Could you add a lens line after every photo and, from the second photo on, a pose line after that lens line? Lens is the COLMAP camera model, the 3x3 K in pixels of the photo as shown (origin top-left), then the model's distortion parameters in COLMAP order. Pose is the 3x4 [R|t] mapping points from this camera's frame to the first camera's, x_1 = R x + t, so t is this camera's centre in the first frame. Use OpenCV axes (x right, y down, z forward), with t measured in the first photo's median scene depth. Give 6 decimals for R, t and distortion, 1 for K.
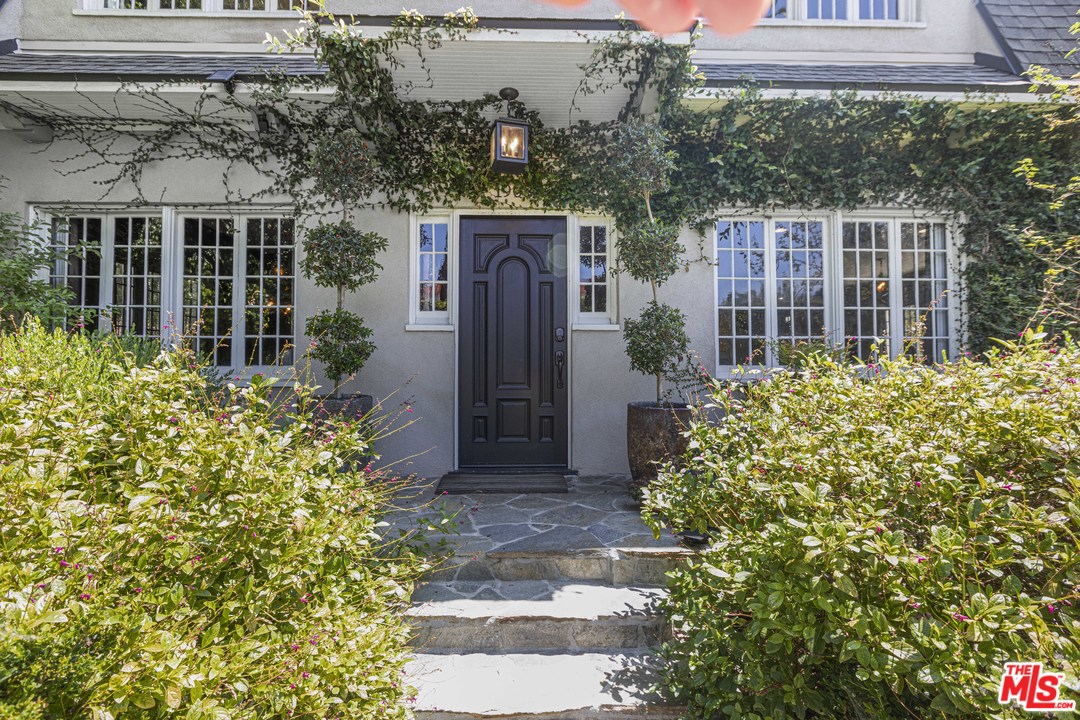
lens RADIAL K [[489.3, 0, 538.5], [0, 489.3, 346.3], [0, 0, 1]] dist [0.000092, -0.000001]
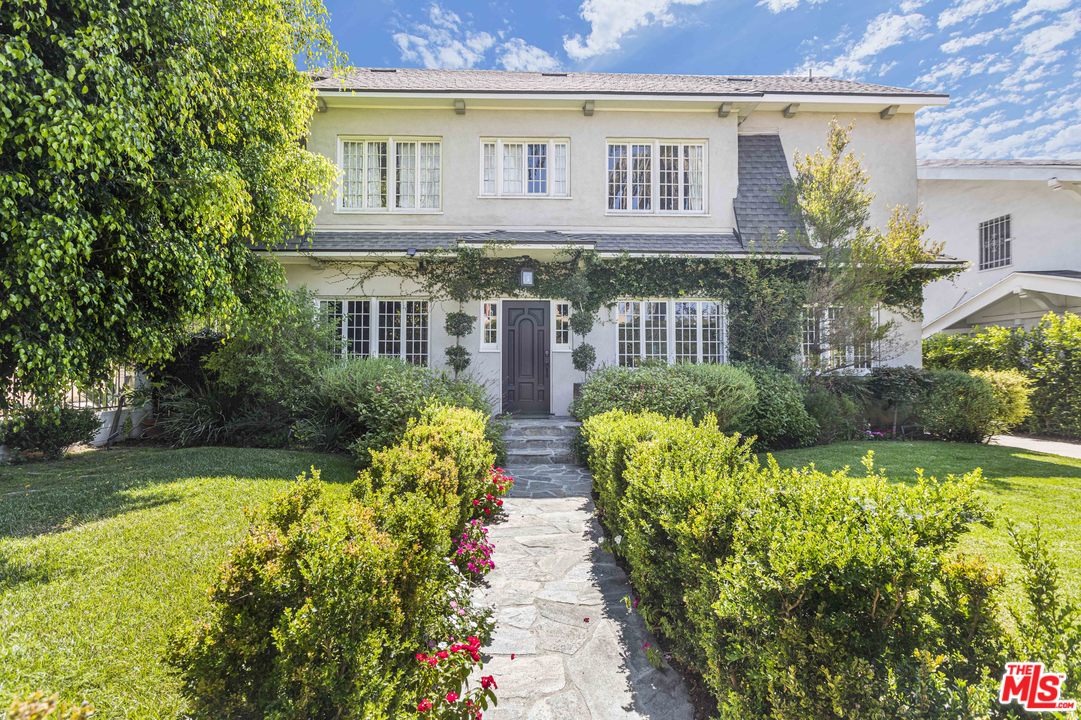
lens RADIAL K [[531.6, 0, 540.5], [0, 531.6, 360.0], [0, 0, 1]] dist [-0.000811, 0.000154]
pose [[0.999981, 0.001655, 0.005967, -0.000762], [-0.001778, 0.999782, 0.020796, -0.046821], [-0.005932, -0.020806, 0.999766, -1.473364]]
